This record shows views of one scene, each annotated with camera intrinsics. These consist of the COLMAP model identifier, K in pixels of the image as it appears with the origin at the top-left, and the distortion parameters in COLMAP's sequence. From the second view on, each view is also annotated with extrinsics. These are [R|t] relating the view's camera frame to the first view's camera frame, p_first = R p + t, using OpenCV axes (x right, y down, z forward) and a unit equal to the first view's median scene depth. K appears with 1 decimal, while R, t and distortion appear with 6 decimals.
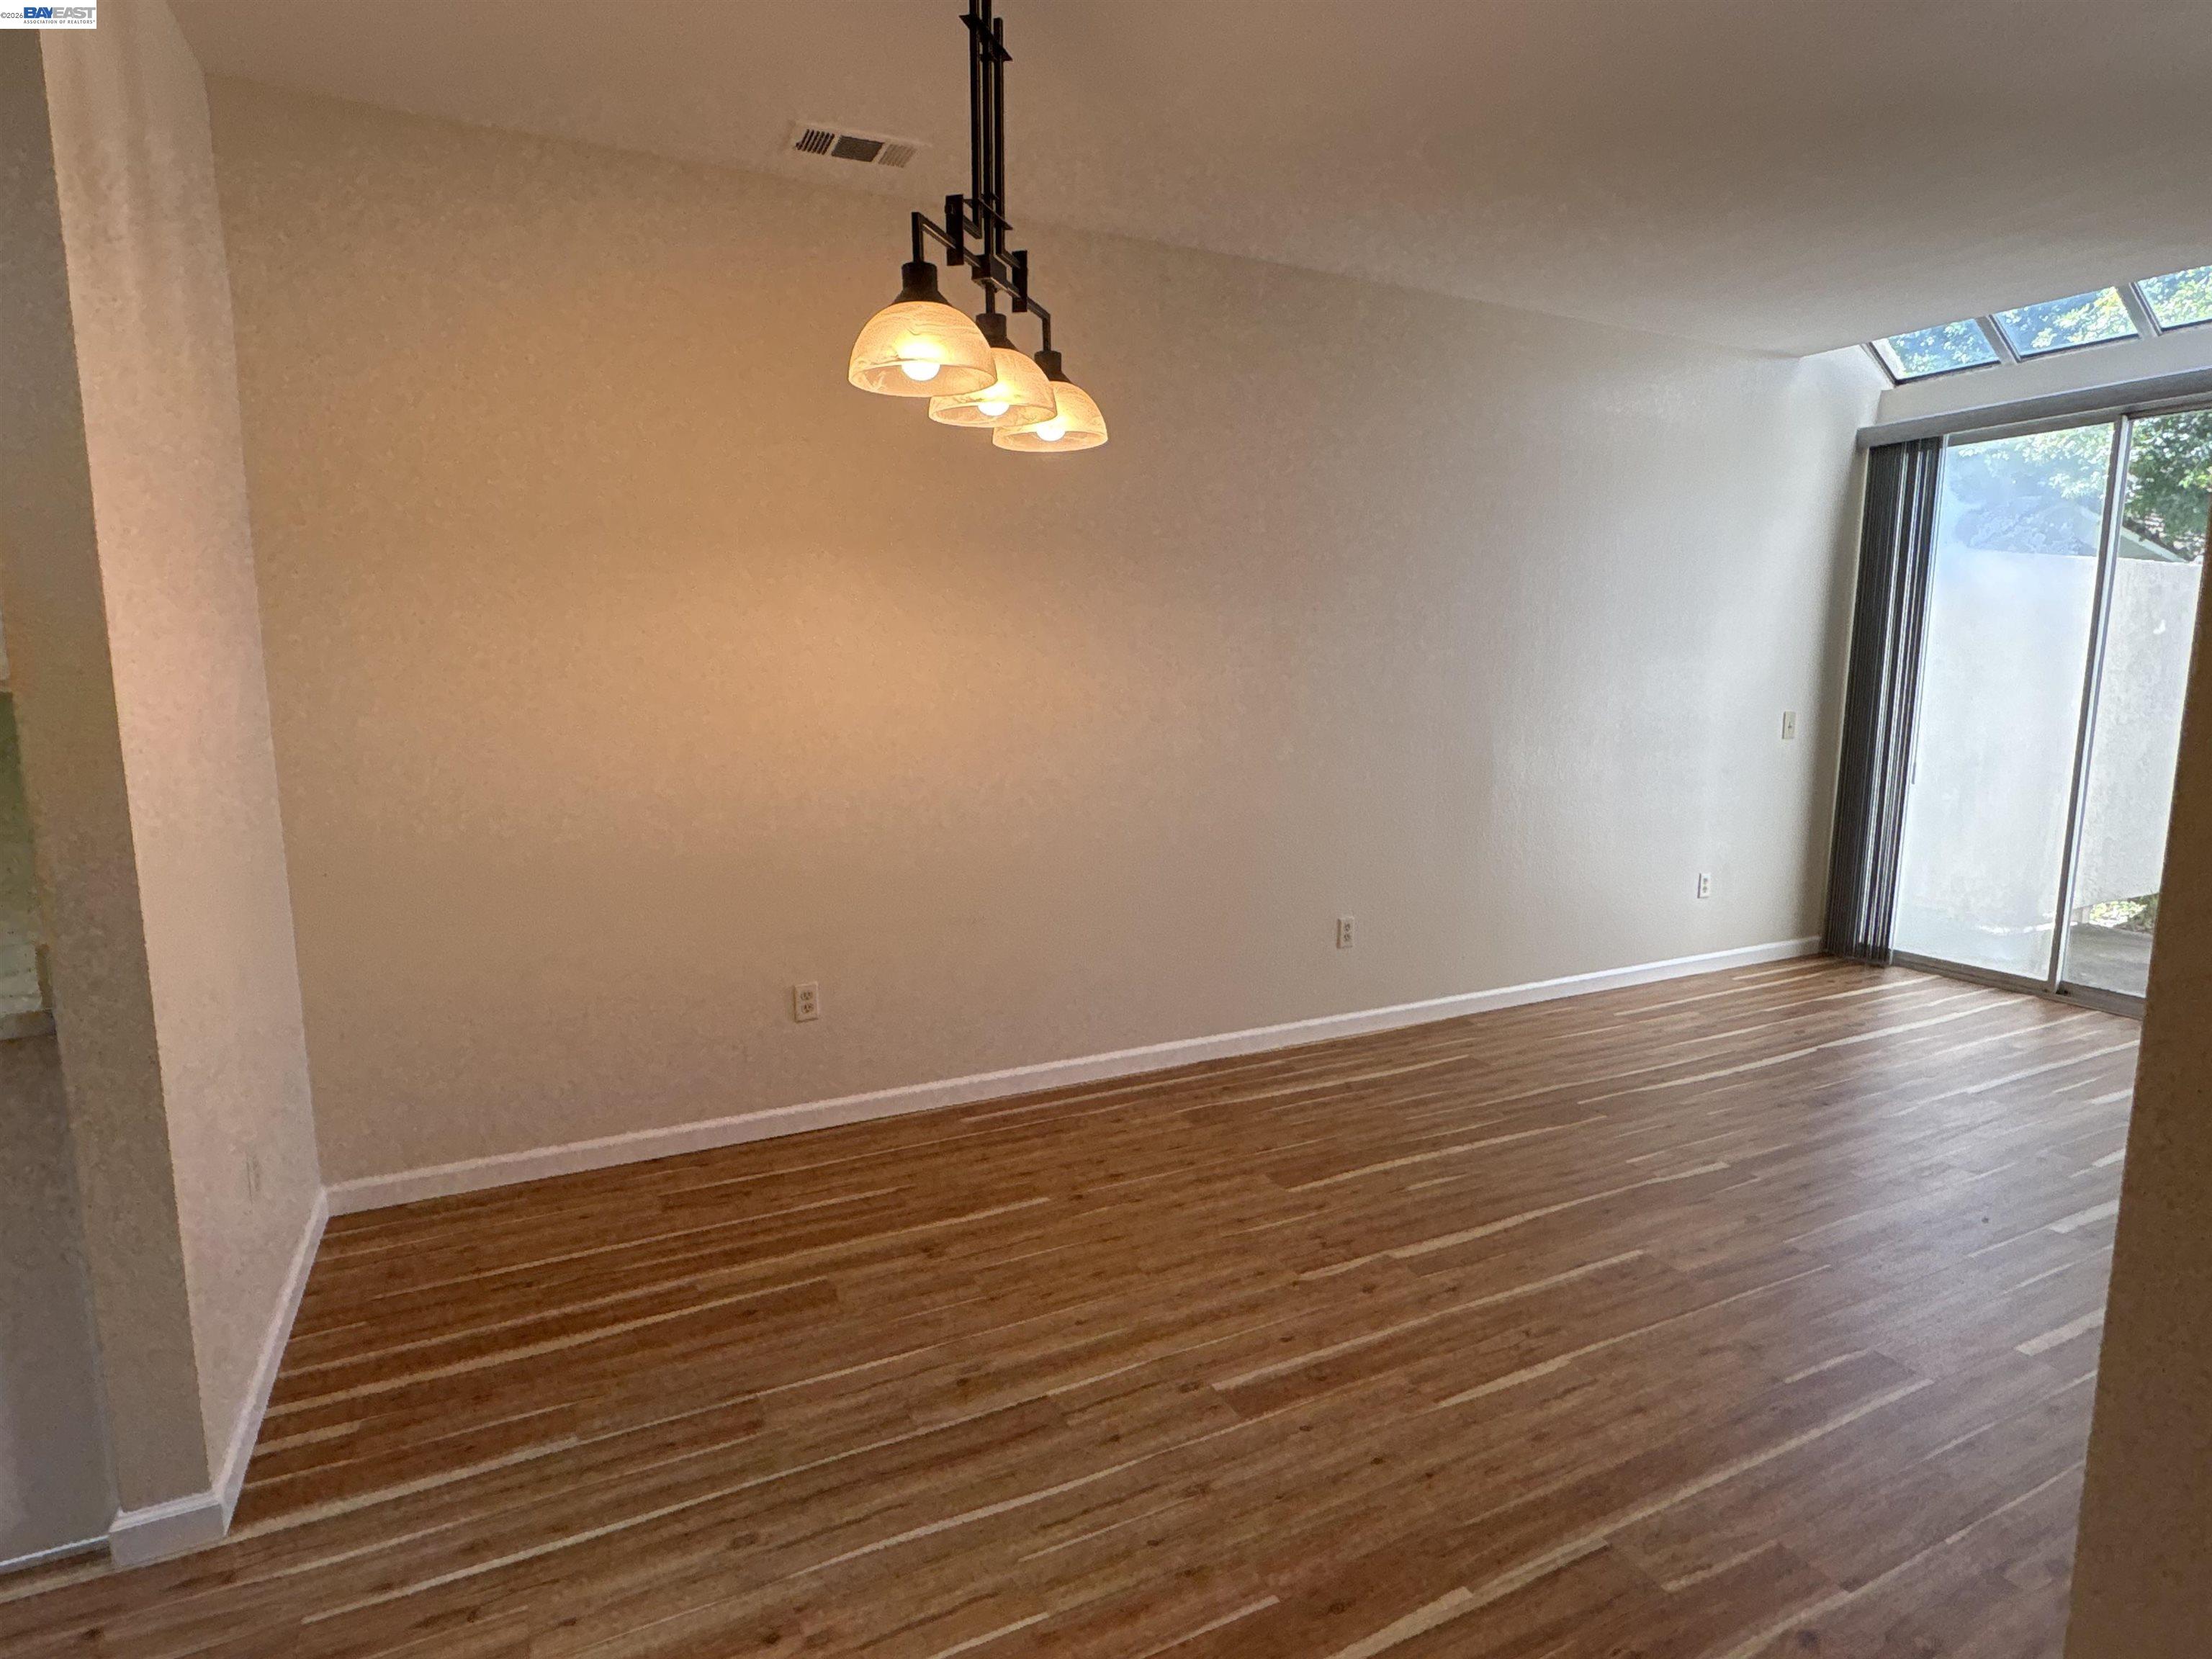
lens RADIAL K [[1179.0, 0, 1106.0], [0, 1179.0, 829.5], [0, 0, 1]] dist [0.000707, 0.000302]
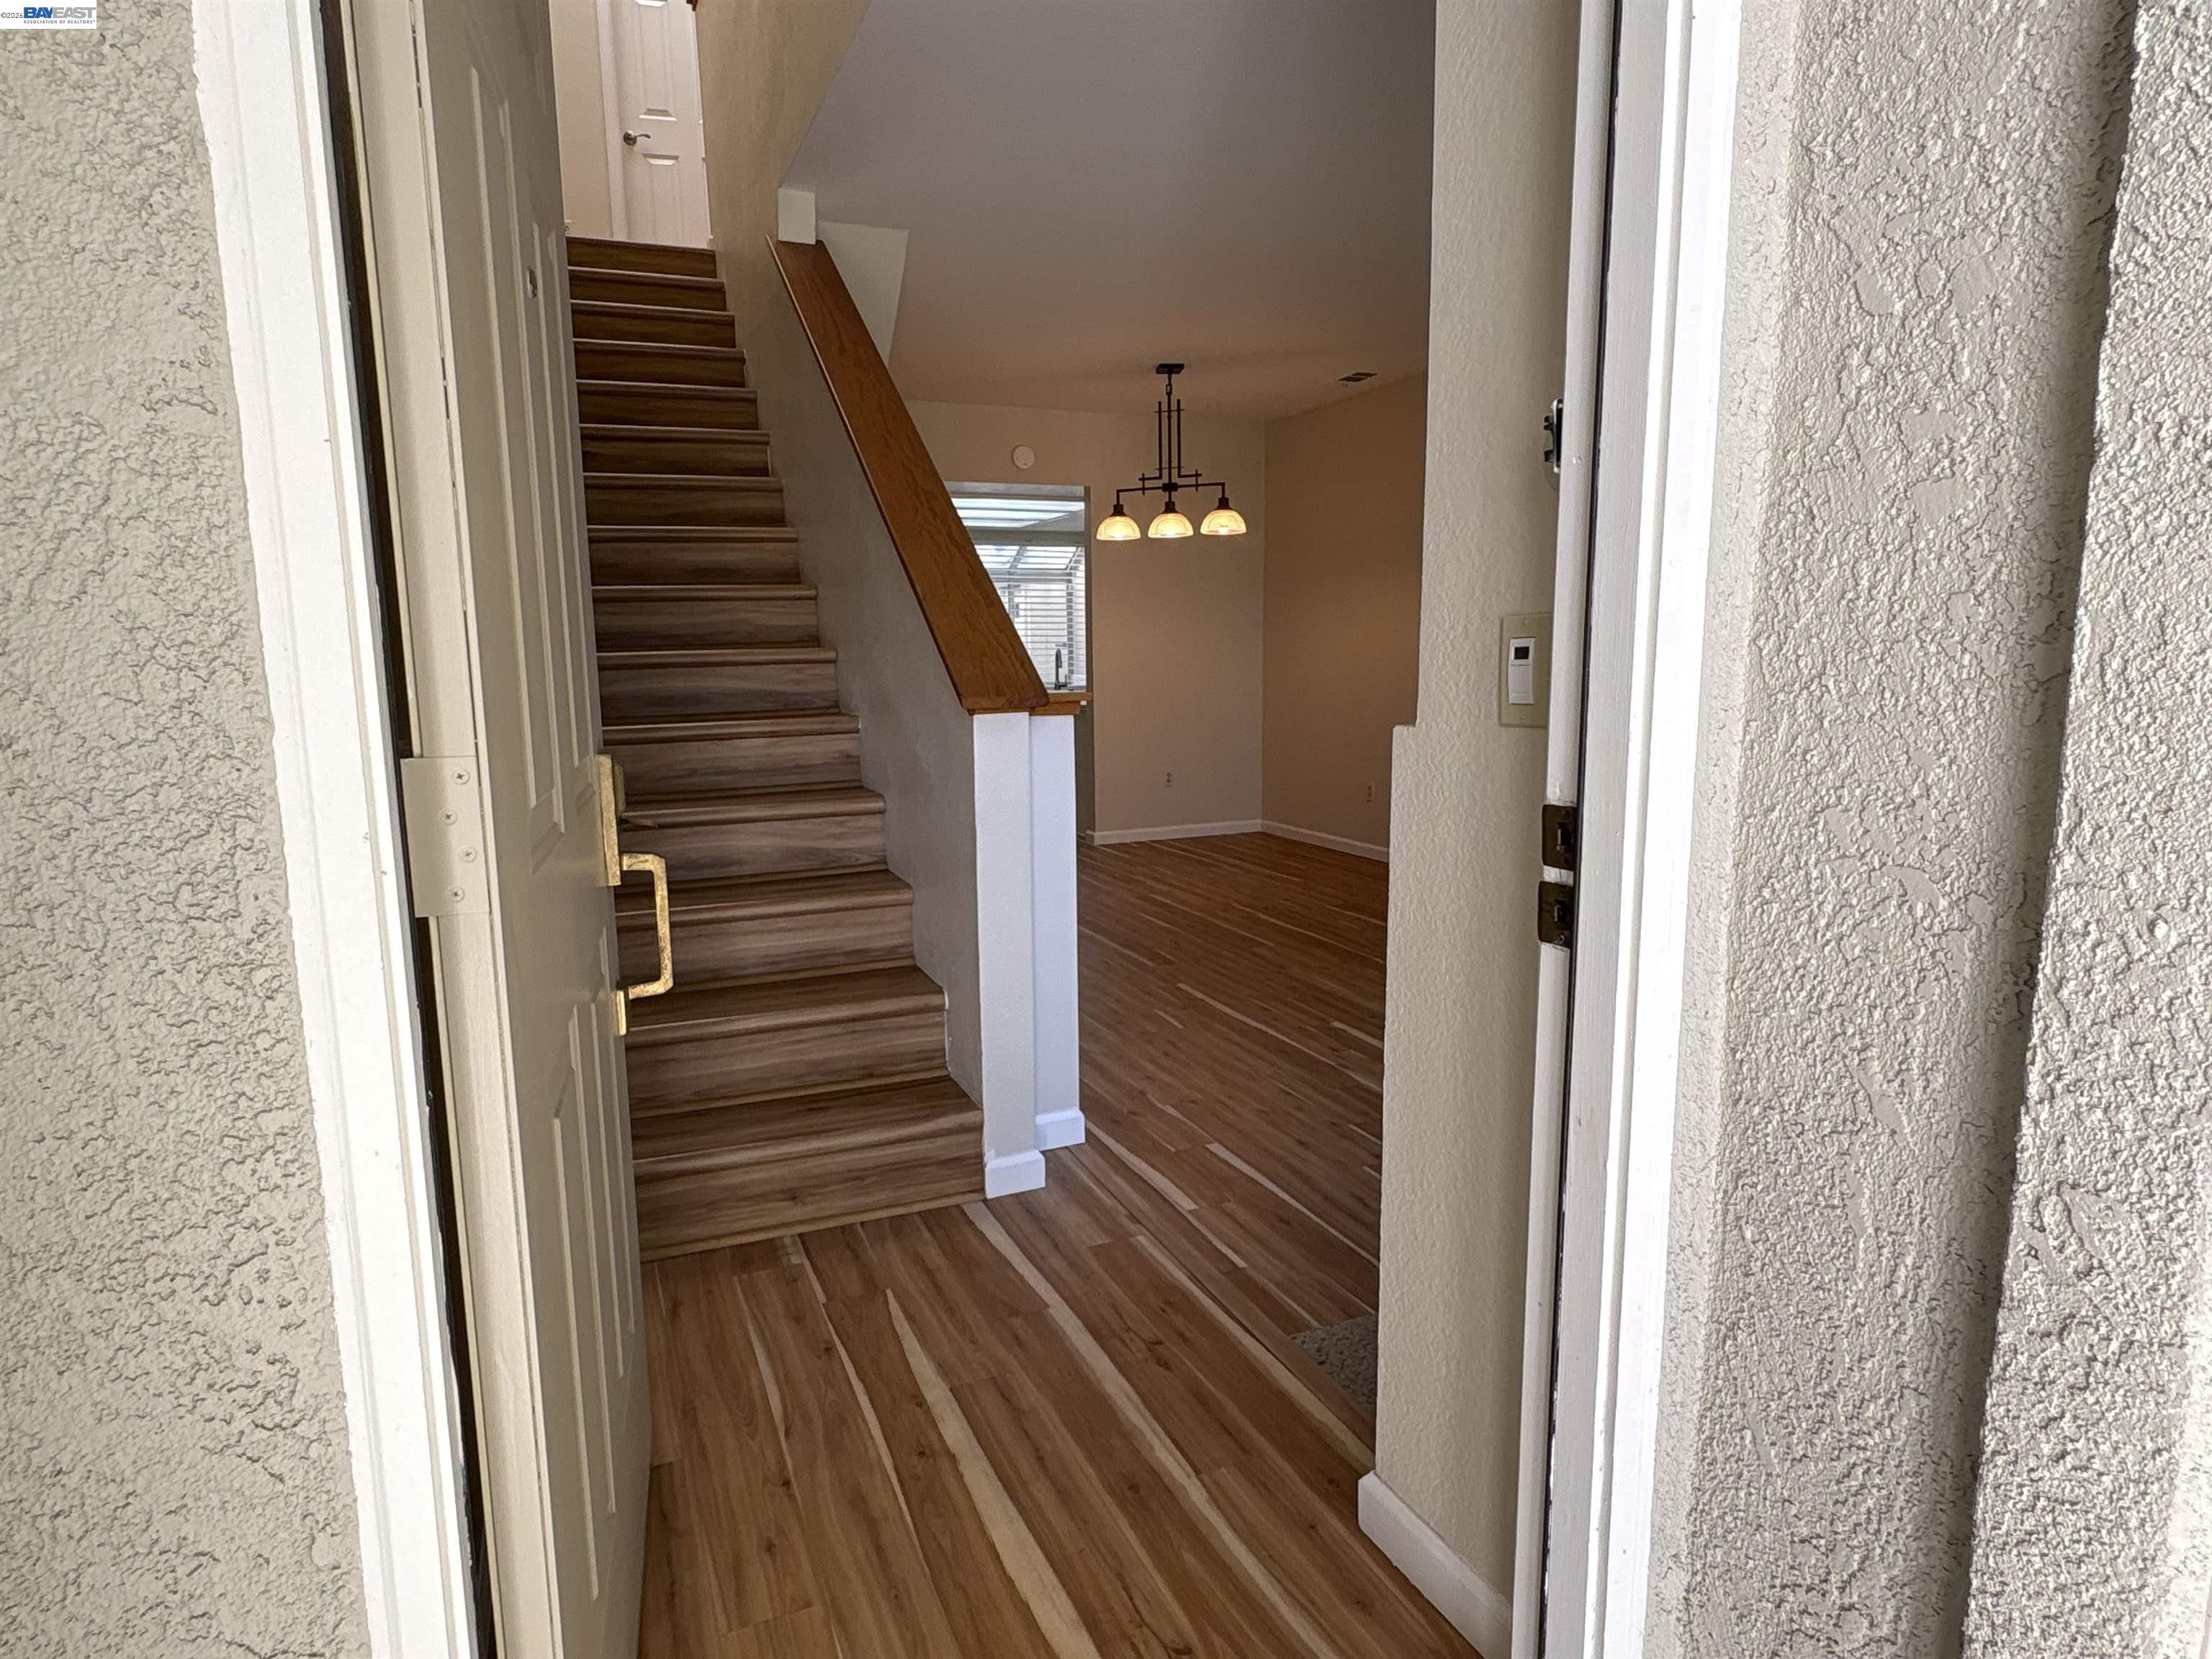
lens RADIAL K [[1263.3, 0, 1106.0], [0, 1263.3, 829.5], [0, 0, 1]] dist [-0.014528, -0.000382]
pose [[-0.051495, 0.150598, -0.987253, 1.596283], [-0.131941, 0.978873, 0.156202, -0.050758], [0.989919, 0.138303, -0.030537, 0.543291]]
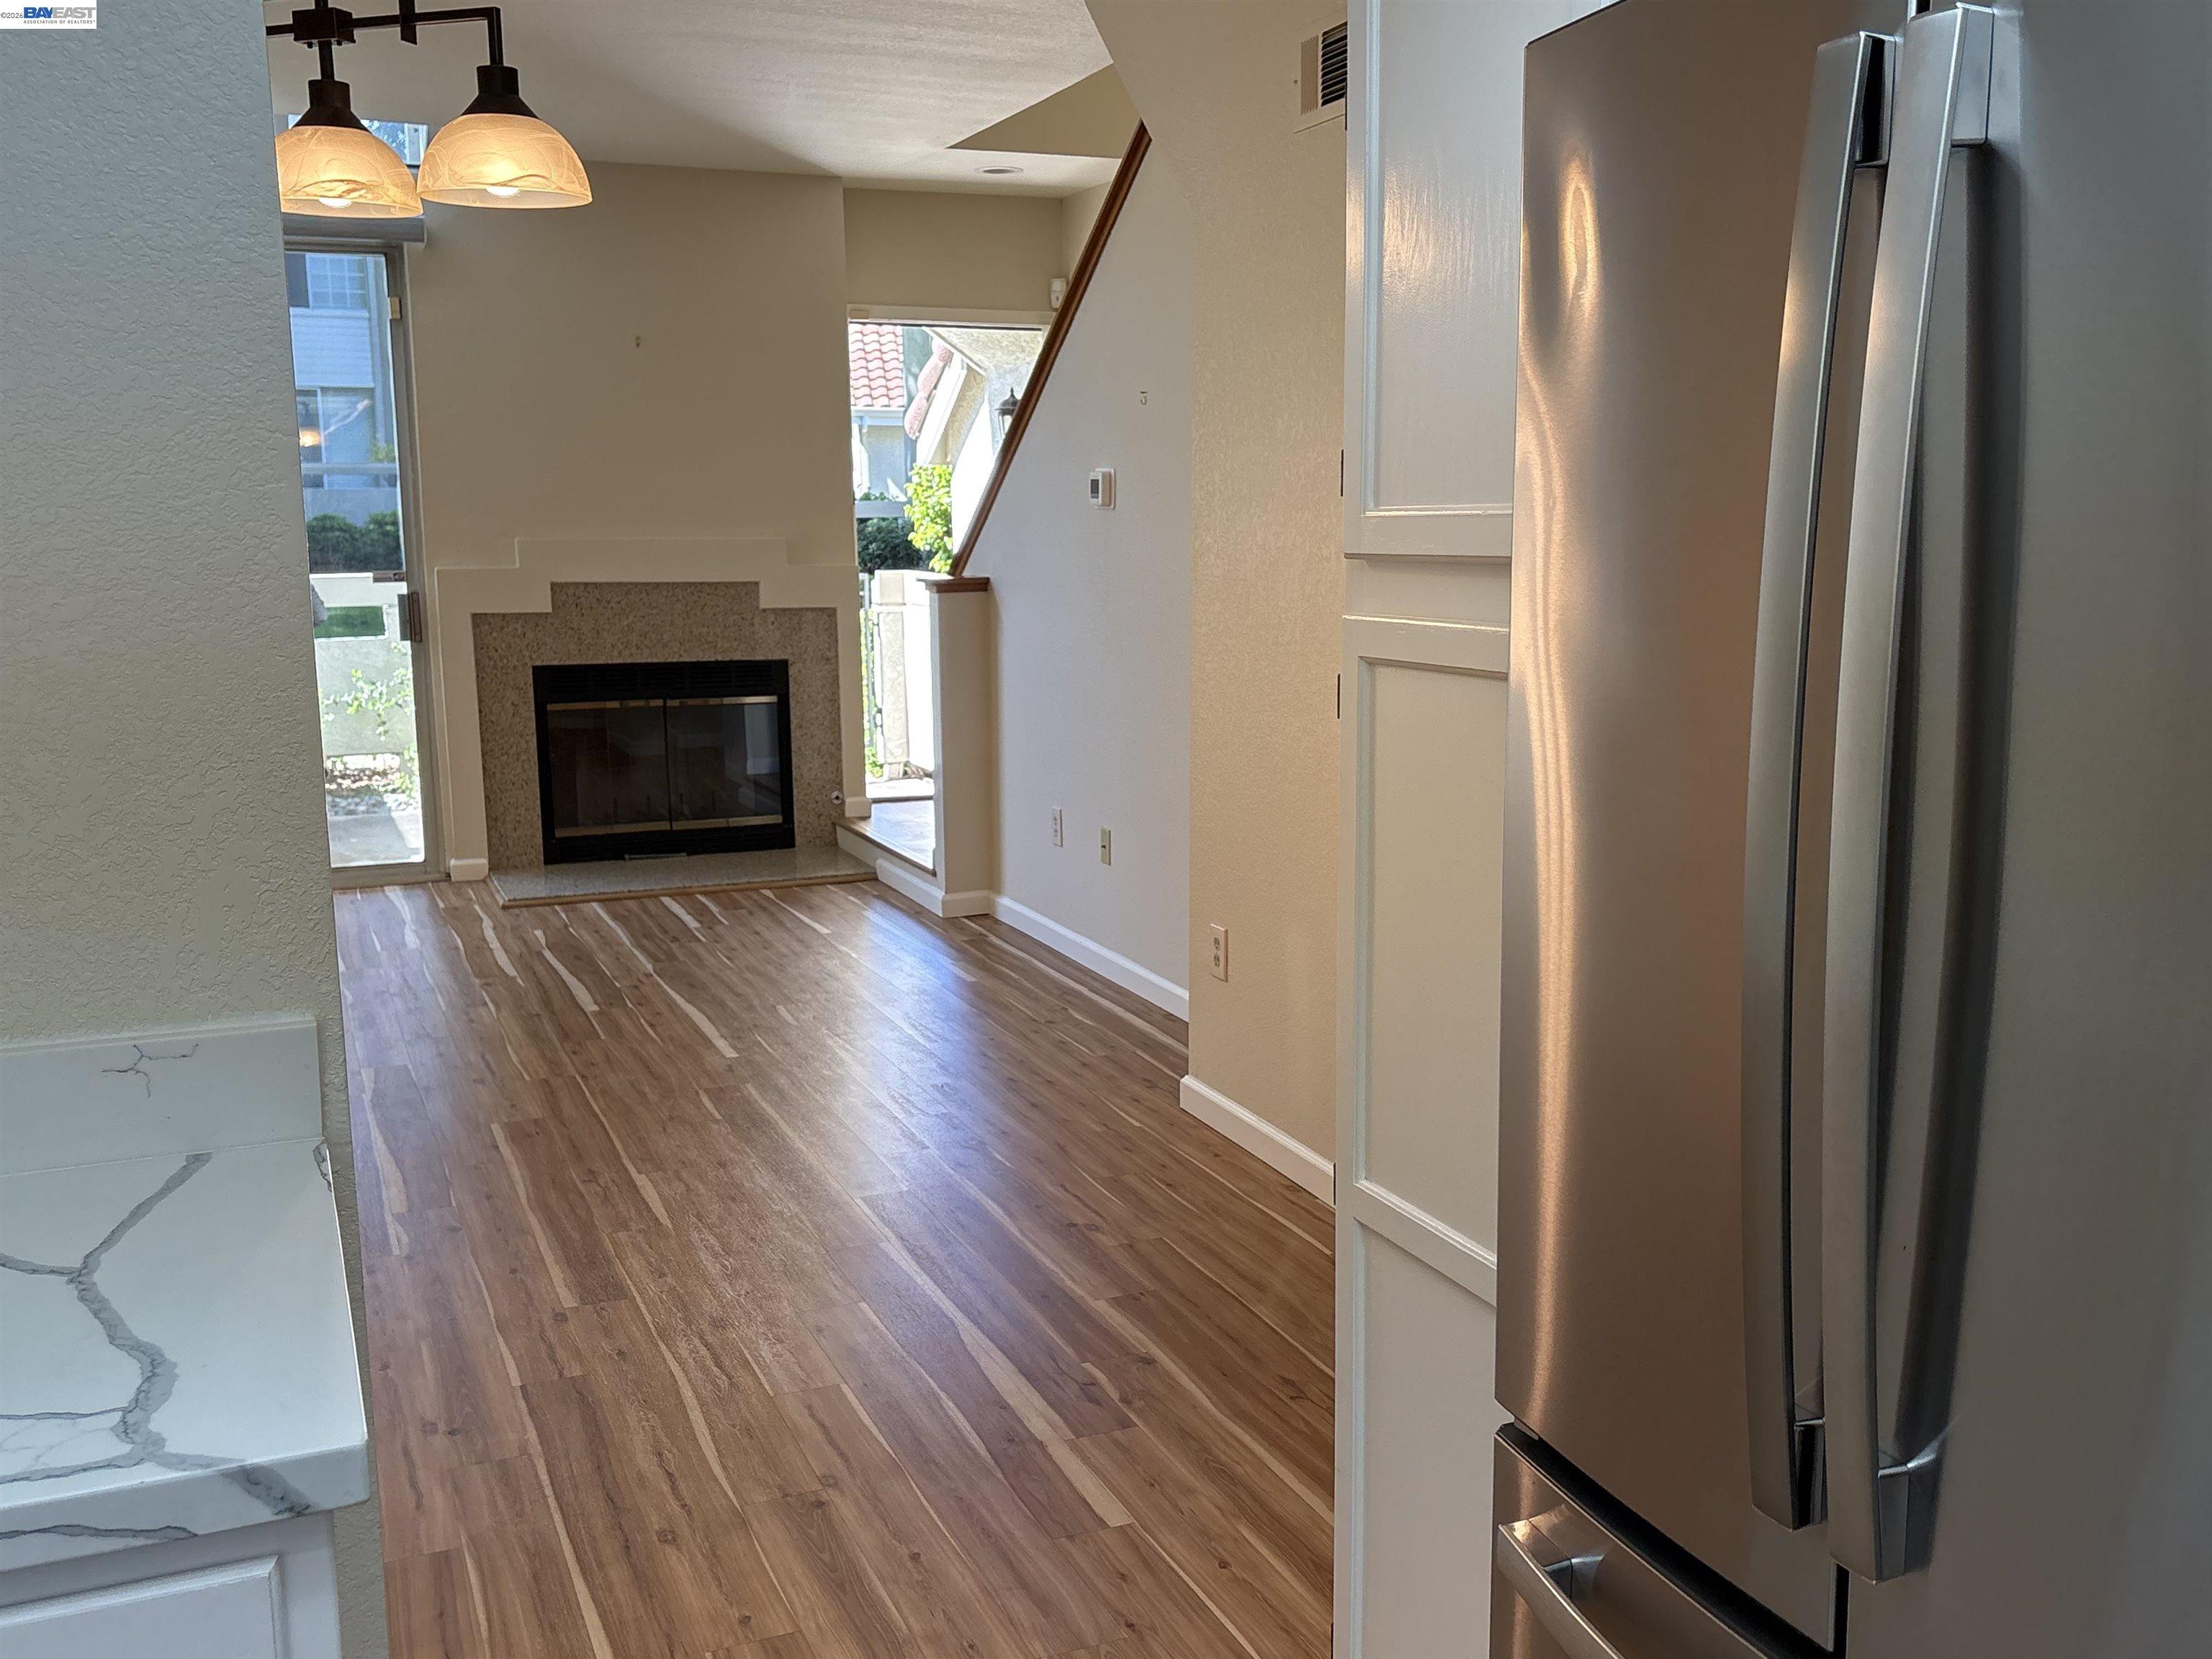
lens RADIAL K [[1998.1, 0, 1119.3], [0, 1998.1, 836.5], [0, 0, 1]] dist [0.183967, -0.552562]
pose [[0.058731, -0.160274, 0.985324, -0.771910], [0.150294, 0.977197, 0.149994, -0.030405], [-0.986895, 0.139279, 0.081480, 0.225842]]
